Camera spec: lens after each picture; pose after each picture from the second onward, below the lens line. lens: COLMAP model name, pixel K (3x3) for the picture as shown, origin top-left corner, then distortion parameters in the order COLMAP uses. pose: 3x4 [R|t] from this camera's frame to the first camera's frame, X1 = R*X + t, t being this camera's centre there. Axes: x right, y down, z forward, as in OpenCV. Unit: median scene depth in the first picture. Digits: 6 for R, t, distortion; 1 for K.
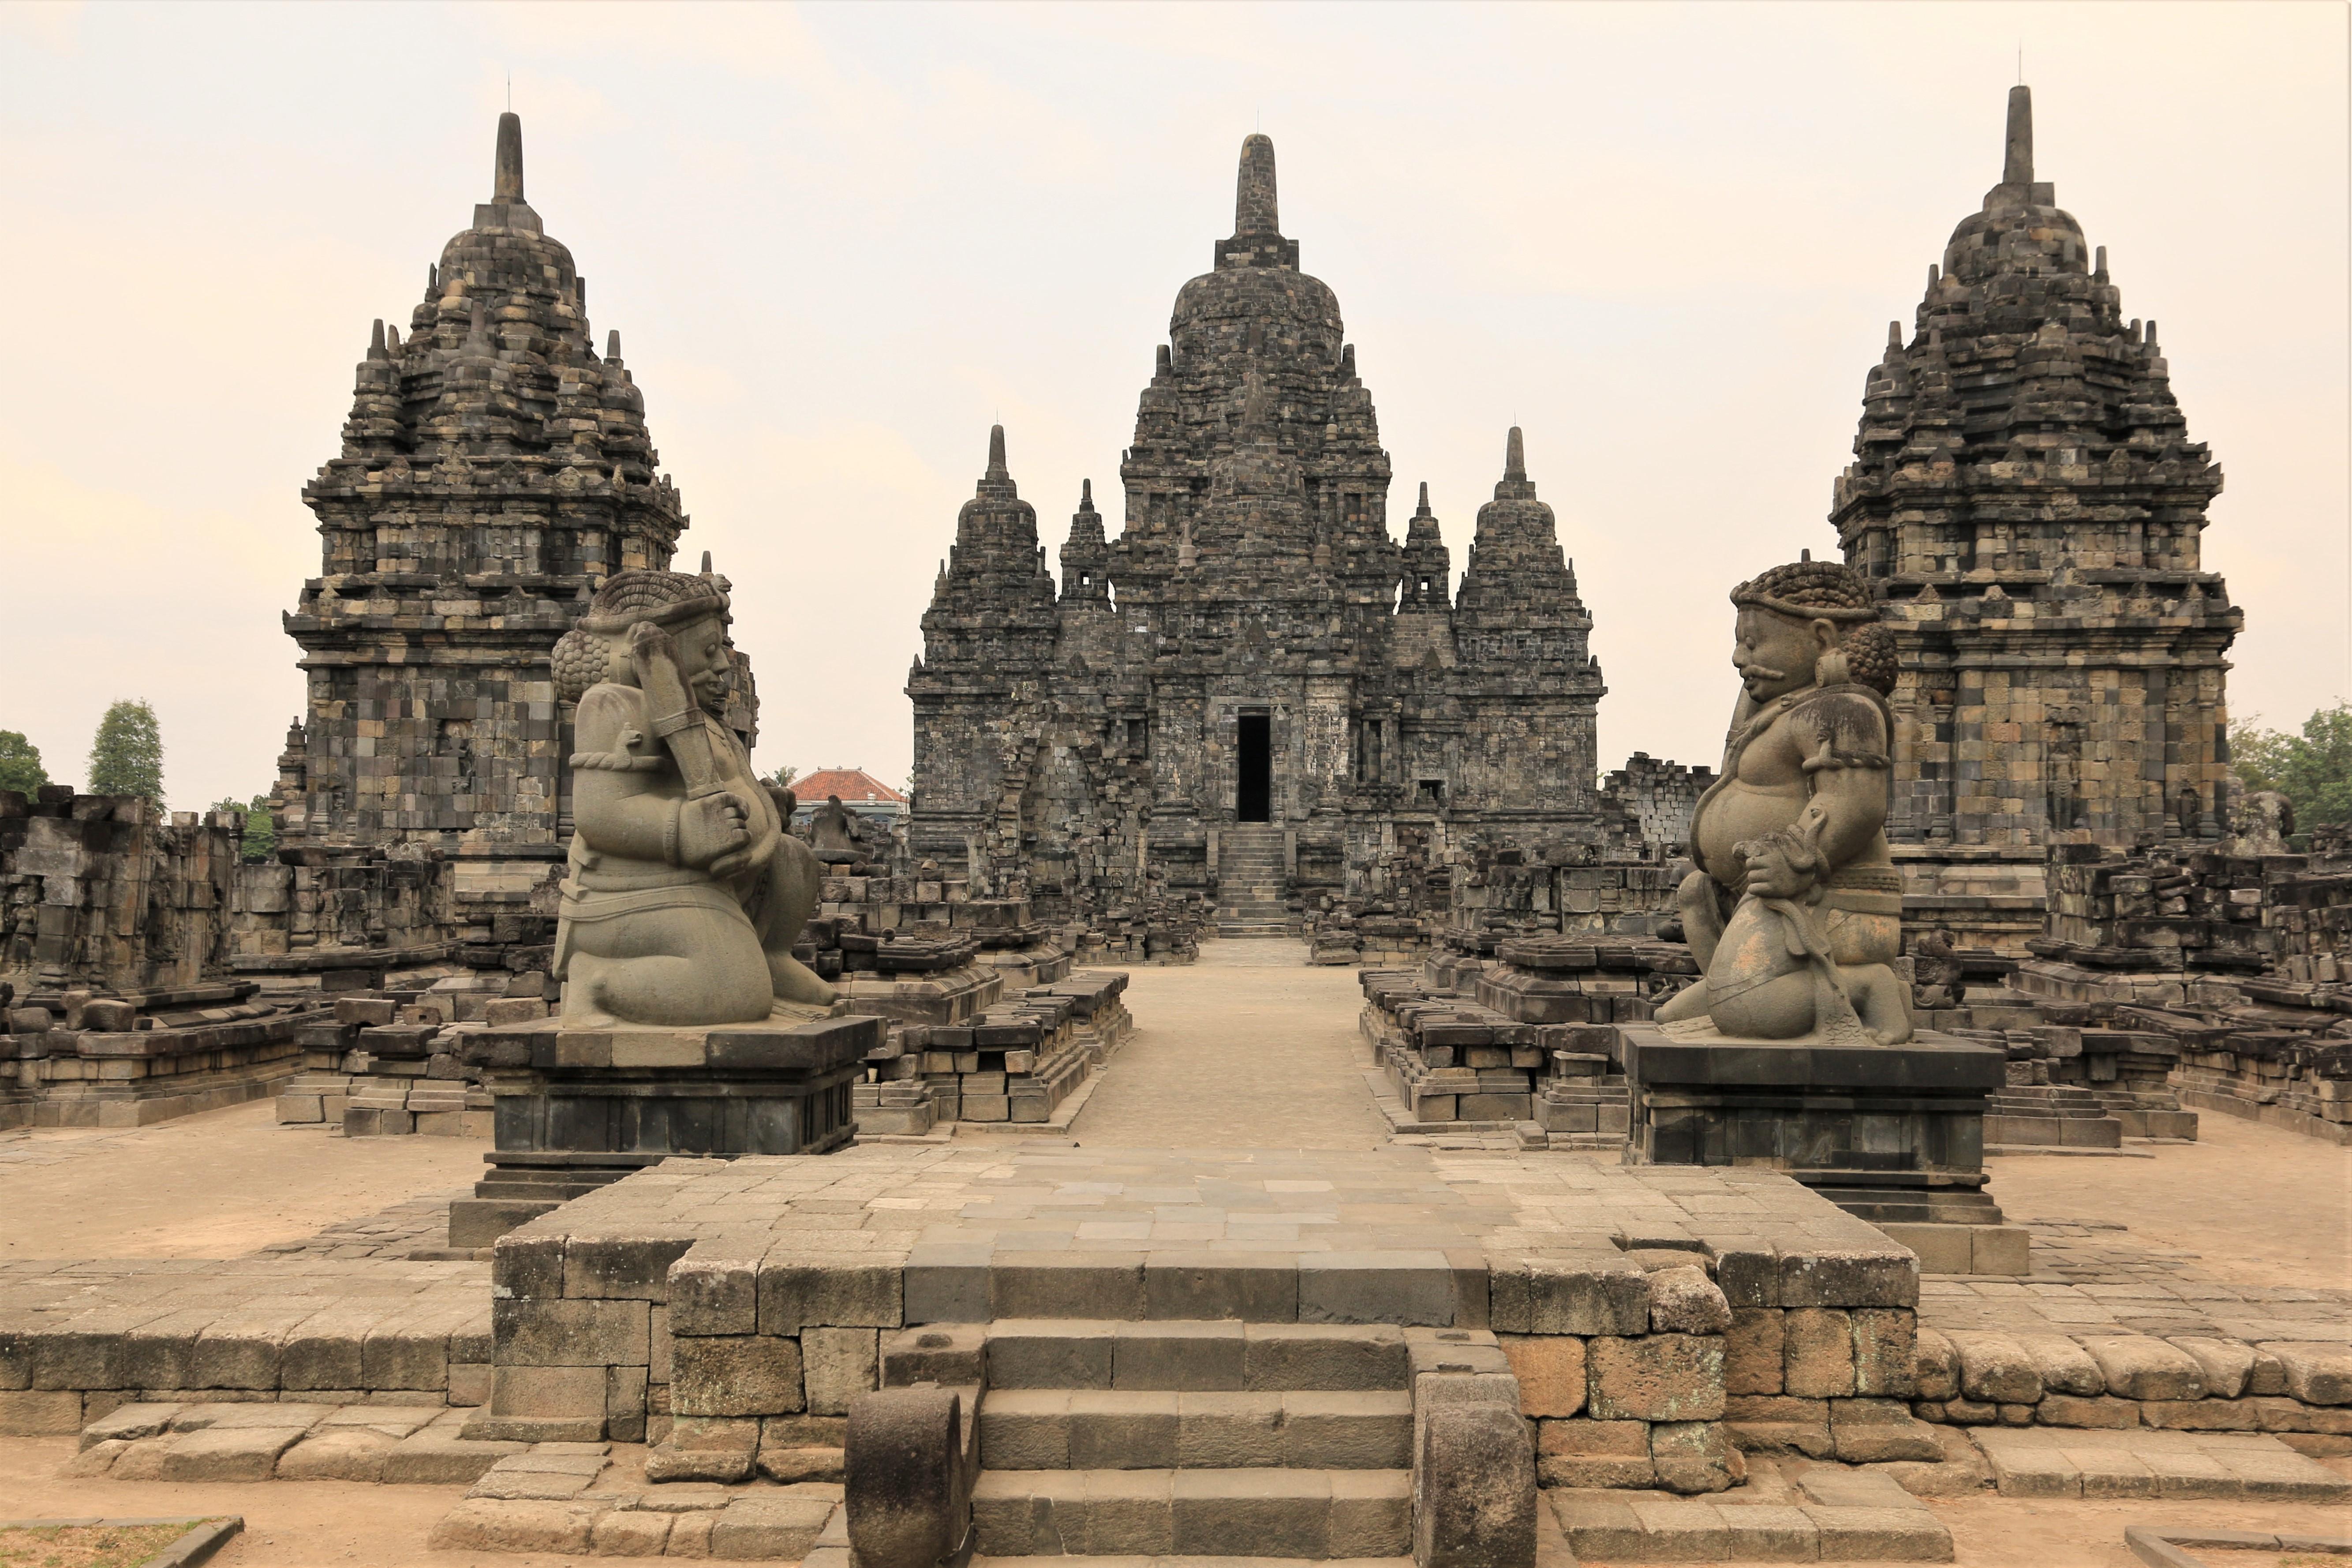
lens RADIAL K [[2553.4, 0, 1183.7], [0, 2553.4, 813.2], [0, 0, 1]] dist [0.013577, 0.199248]
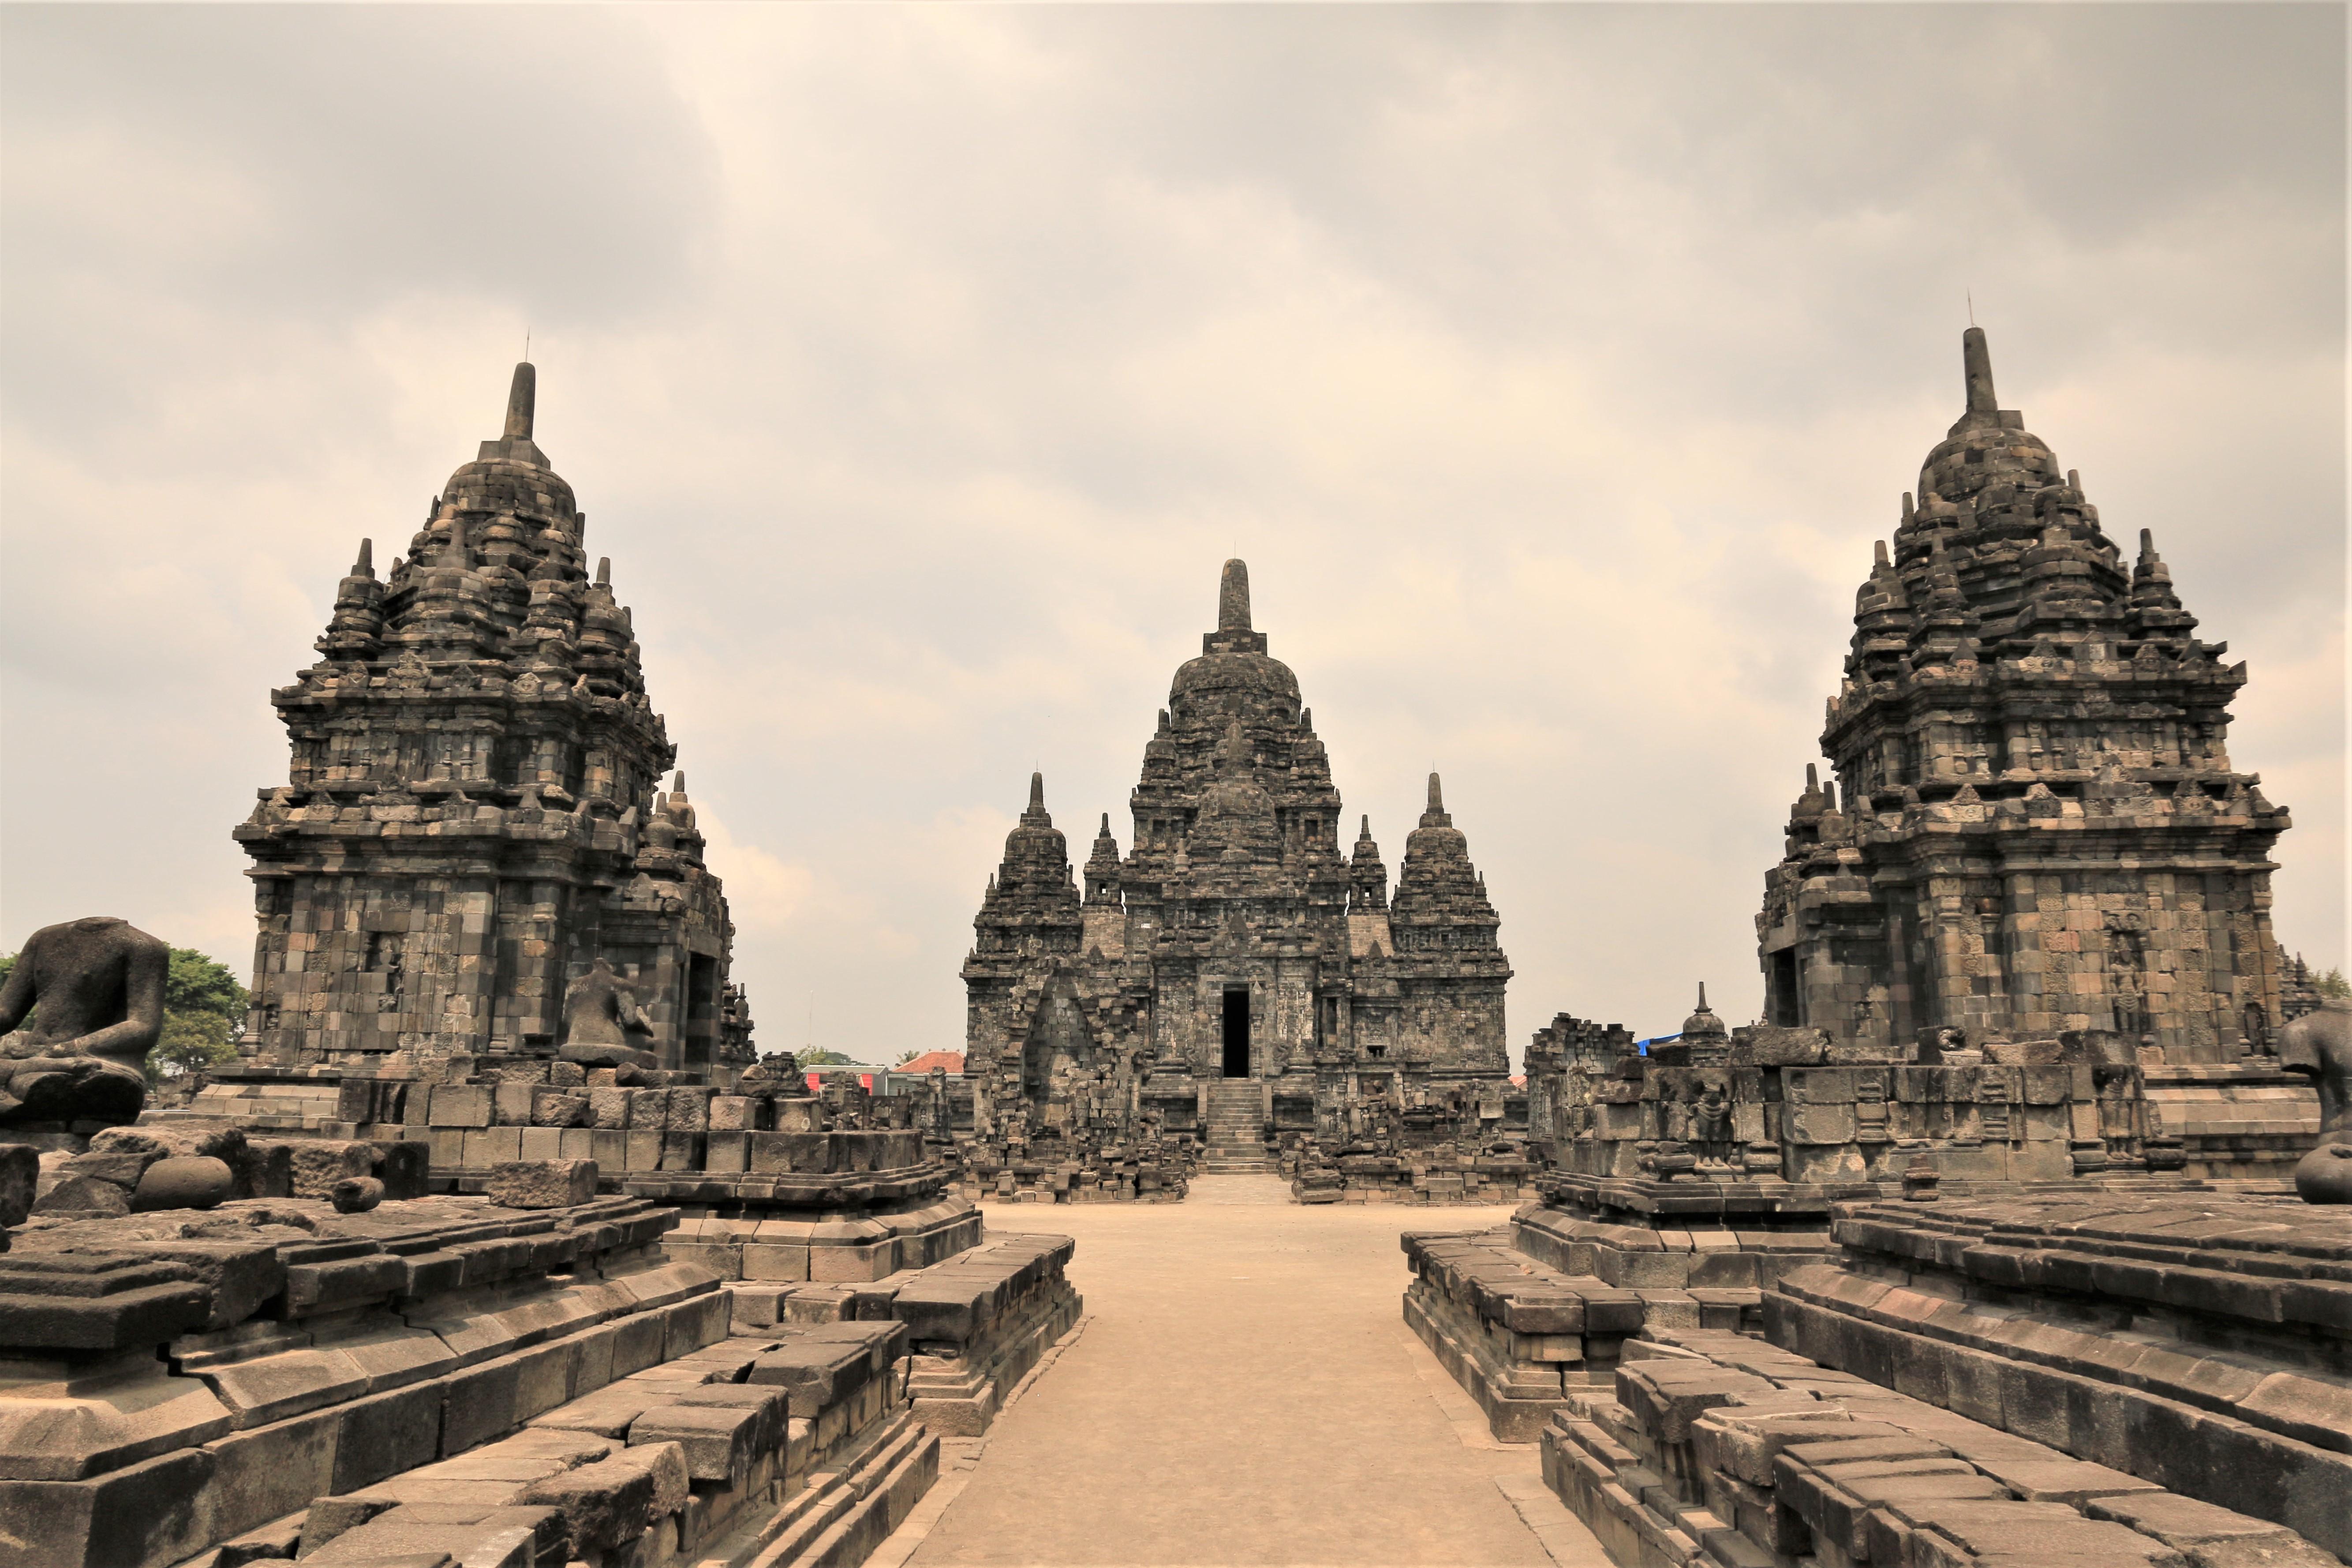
lens RADIAL K [[1644.6, 0, 1172.2], [0, 1644.6, 798.3], [0, 0, 1]] dist [-0.127189, 0.089969]
pose [[0.999967, -0.001017, -0.008015, 0.004892], [-0.000393, 0.984751, -0.173969, 0.012240], [0.008069, 0.173966, 0.984719, 0.305875]]
